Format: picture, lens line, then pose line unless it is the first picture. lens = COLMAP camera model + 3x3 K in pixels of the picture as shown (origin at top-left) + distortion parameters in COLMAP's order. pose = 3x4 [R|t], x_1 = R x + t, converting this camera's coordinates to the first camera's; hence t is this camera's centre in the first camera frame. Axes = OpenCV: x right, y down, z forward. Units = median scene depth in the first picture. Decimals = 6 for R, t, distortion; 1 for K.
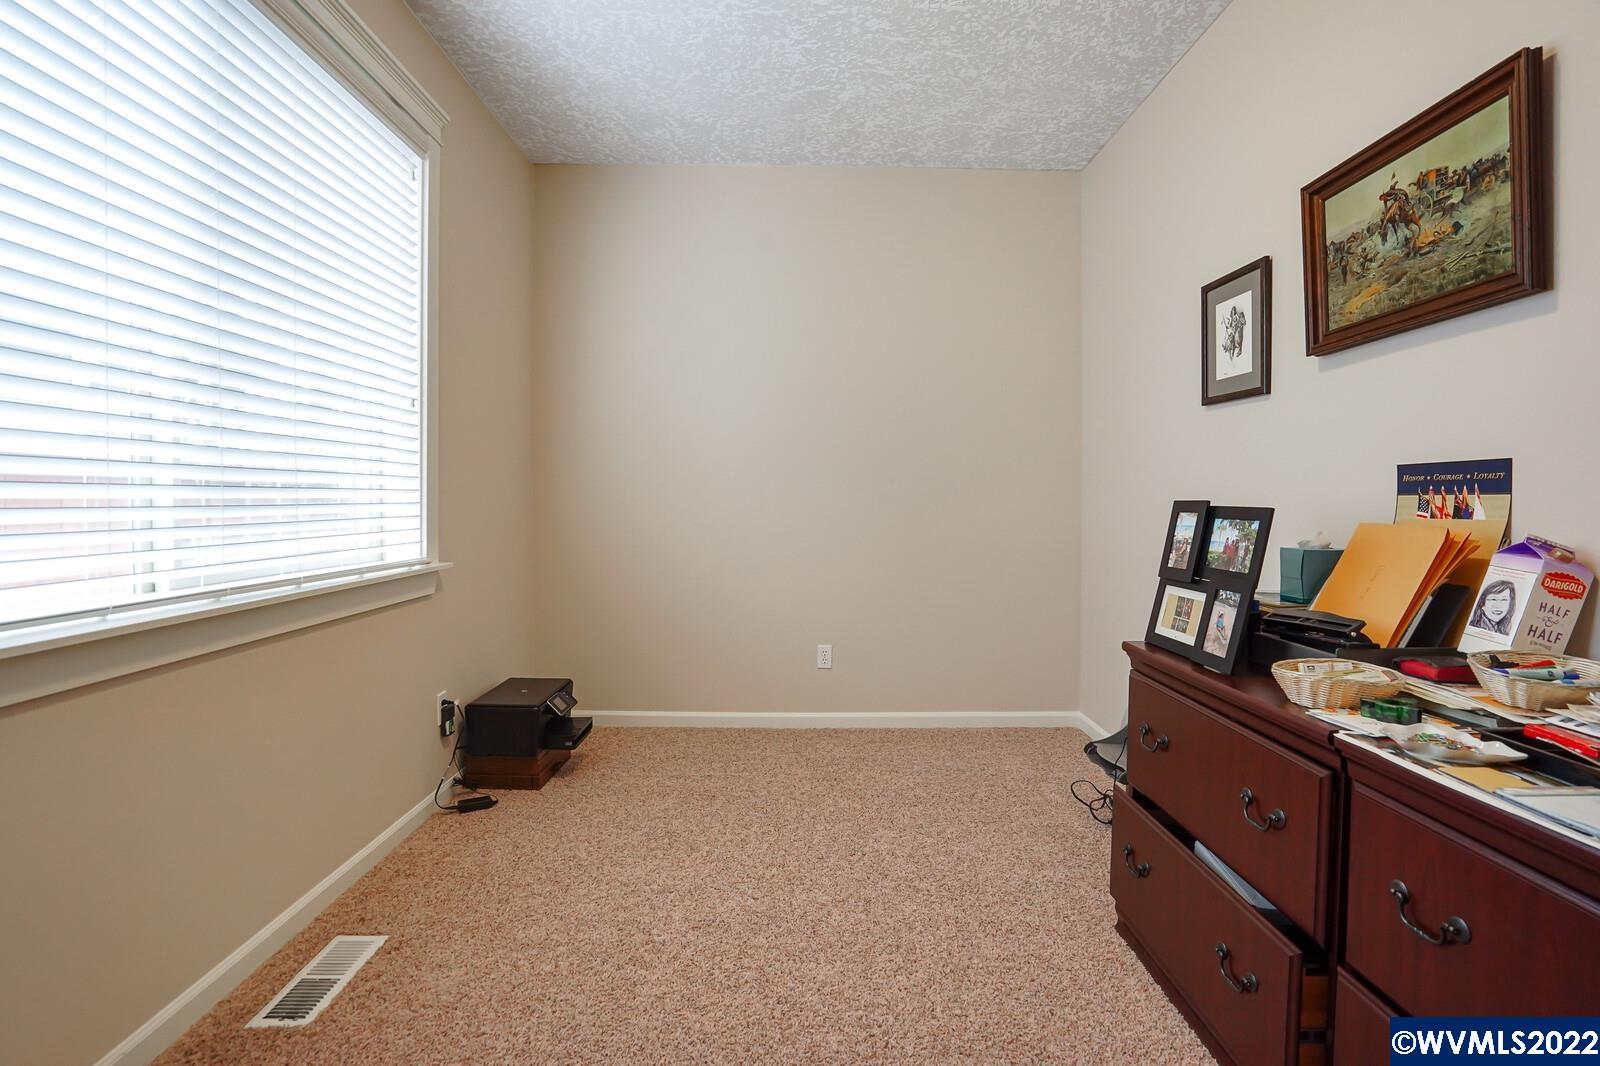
lens RADIAL K [[757.1, 0, 799.2], [0, 757.1, 504.5], [0, 0, 1]] dist [-0.055962, 0.020847]
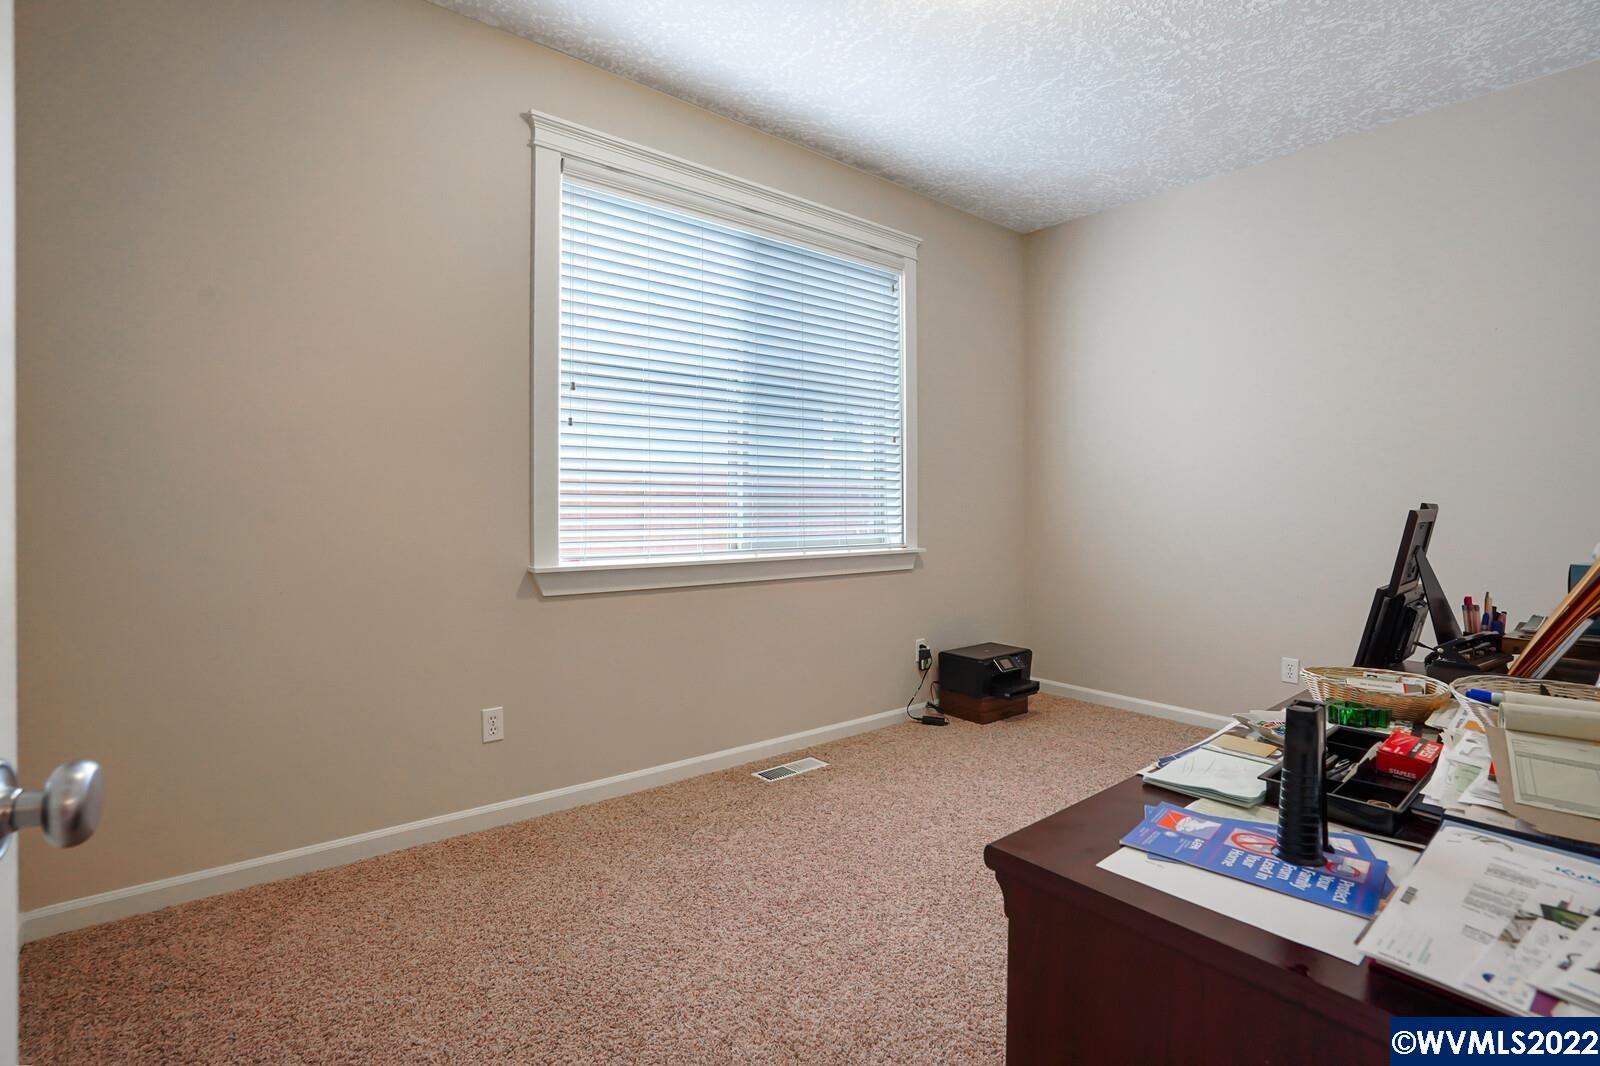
lens RADIAL K [[757.1, 0, 799.2], [0, 757.1, 504.5], [0, 0, 1]] dist [-0.055962, 0.020847]
pose [[0.624747, -0.003067, -0.780821, 0.517928], [-0.009400, 0.999890, -0.011448, 0.013220], [0.780770, 0.014492, 0.624650, -0.089933]]
